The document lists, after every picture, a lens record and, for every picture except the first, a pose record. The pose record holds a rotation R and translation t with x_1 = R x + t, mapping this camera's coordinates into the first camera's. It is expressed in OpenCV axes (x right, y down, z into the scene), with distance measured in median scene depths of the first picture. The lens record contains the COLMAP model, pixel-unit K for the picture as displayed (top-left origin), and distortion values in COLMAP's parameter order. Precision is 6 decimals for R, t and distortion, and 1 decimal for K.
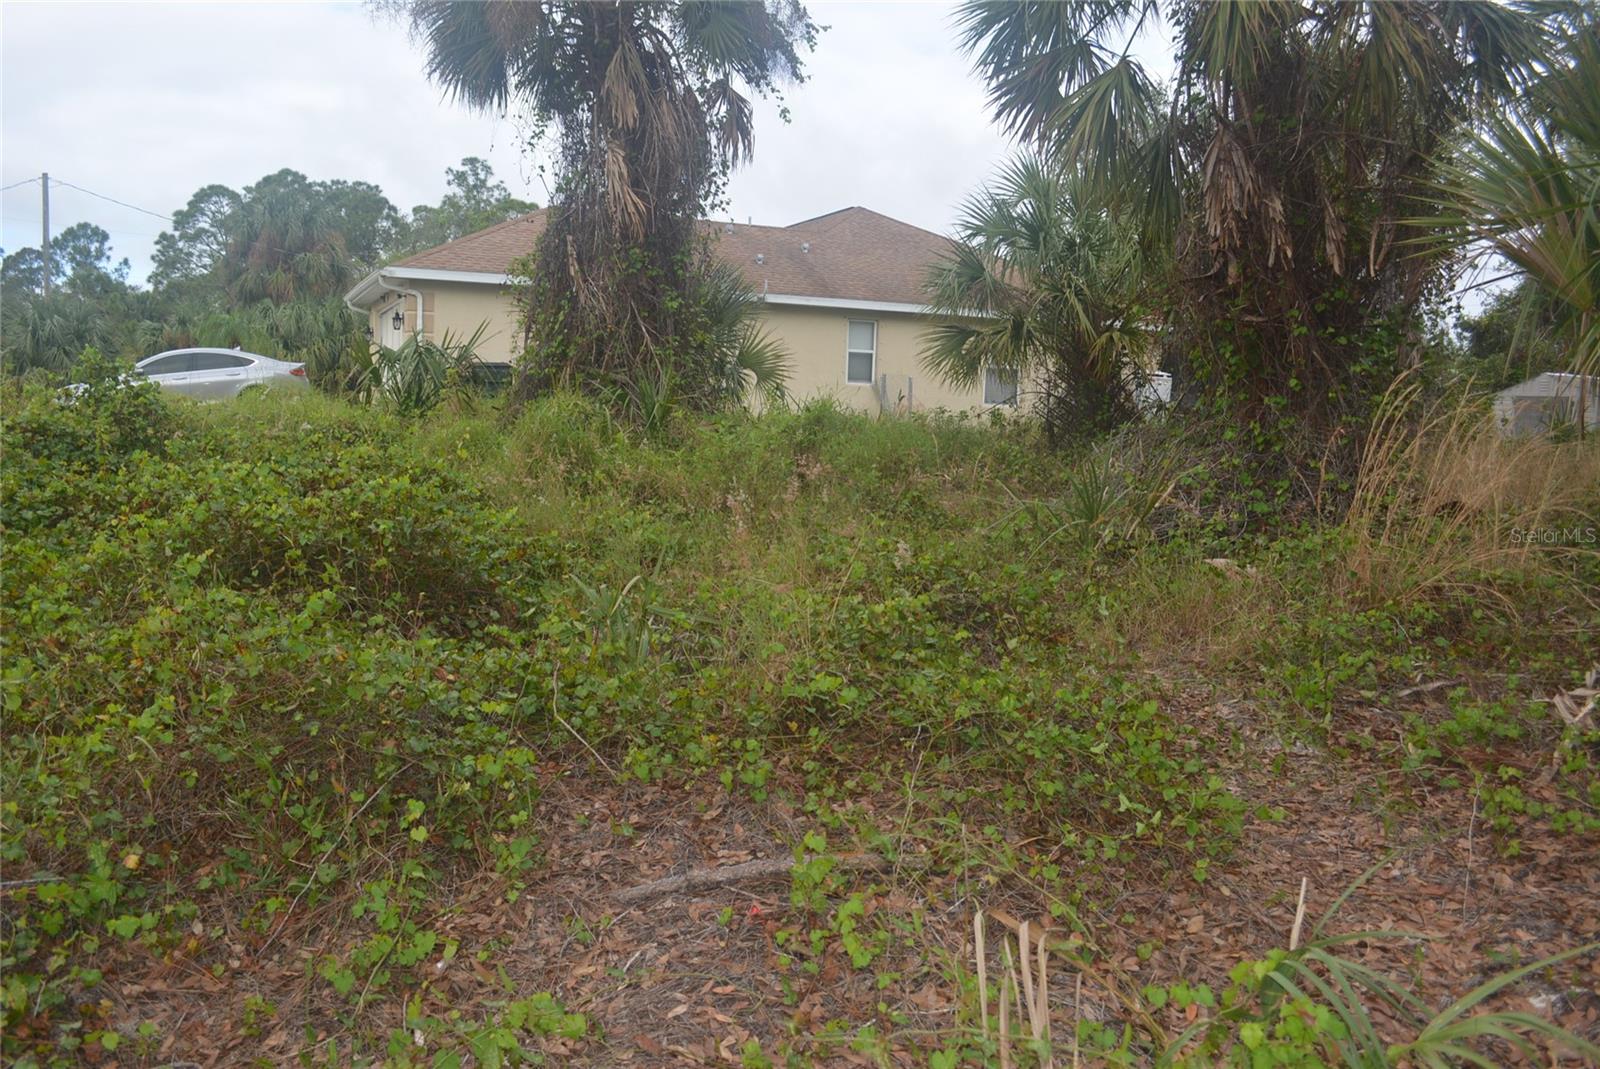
lens RADIAL K [[1257.8, 0, 809.2], [0, 1257.8, 530.3], [0, 0, 1]] dist [-0.083372, 0.013134]
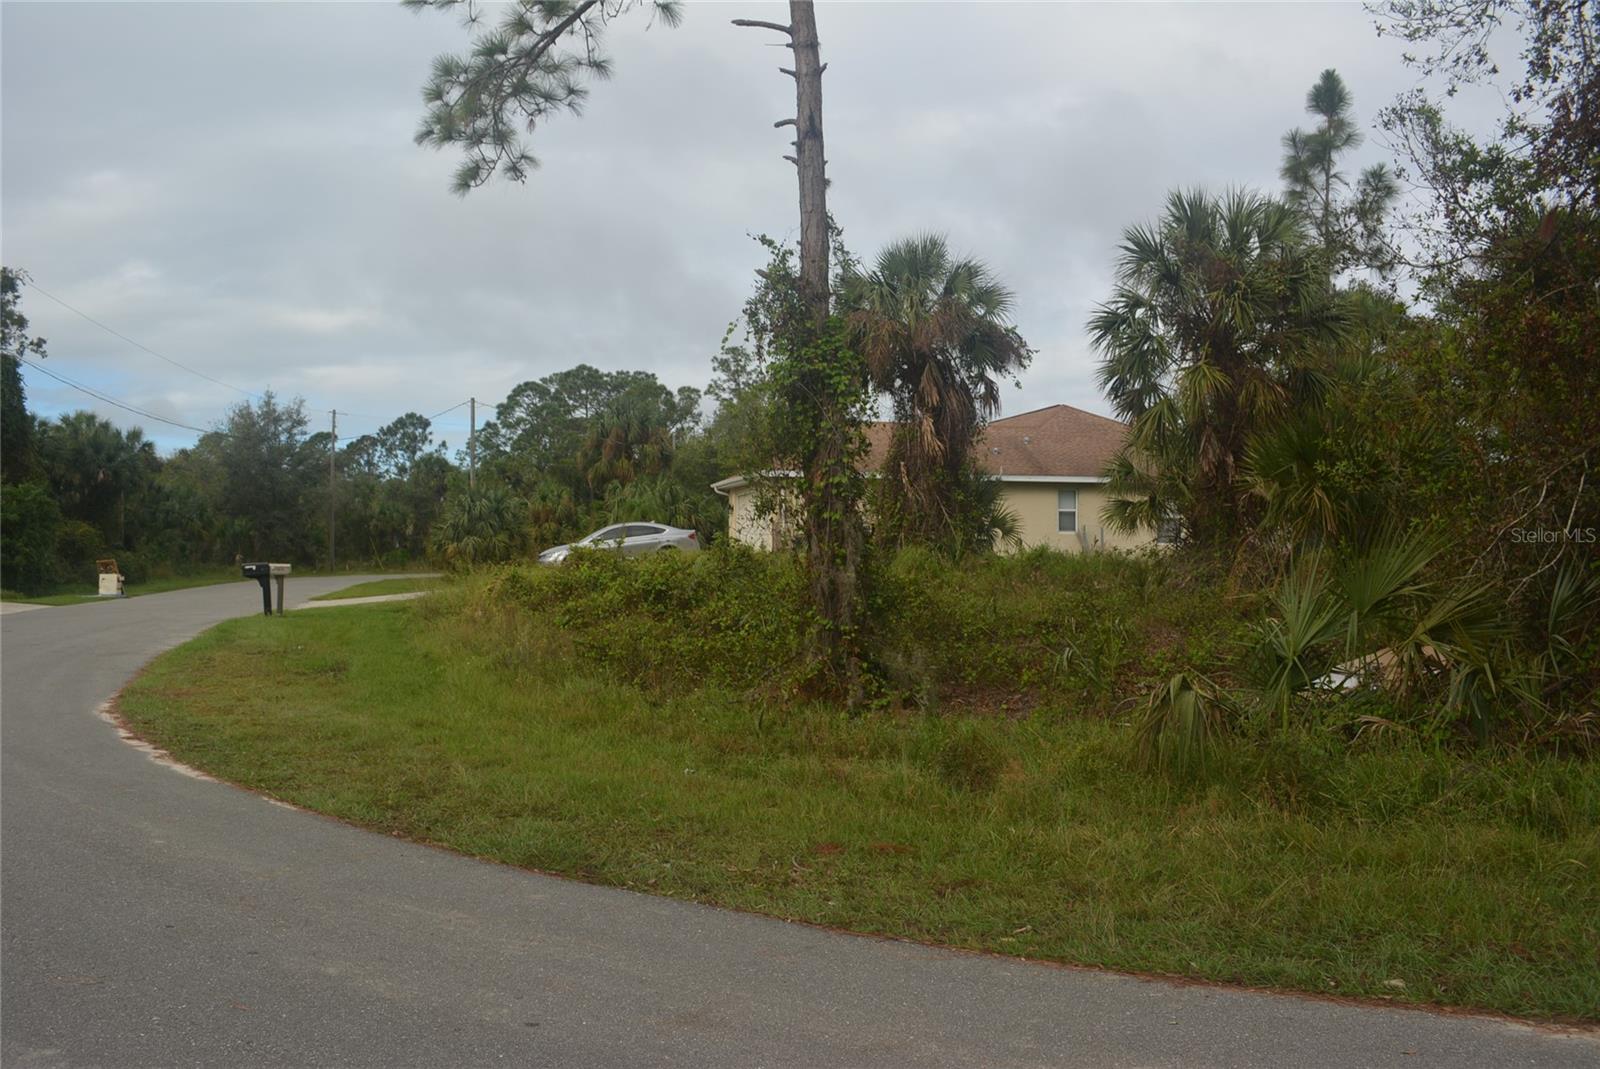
lens RADIAL K [[1257.8, 0, 831.2], [0, 1257.8, 521.1], [0, 0, 1]] dist [-0.083372, 0.013134]
pose [[0.987505, -0.035239, -0.153600, -0.007613], [0.016085, 0.992127, -0.124203, 0.055079], [0.156768, 0.120180, 0.980296, -0.559222]]
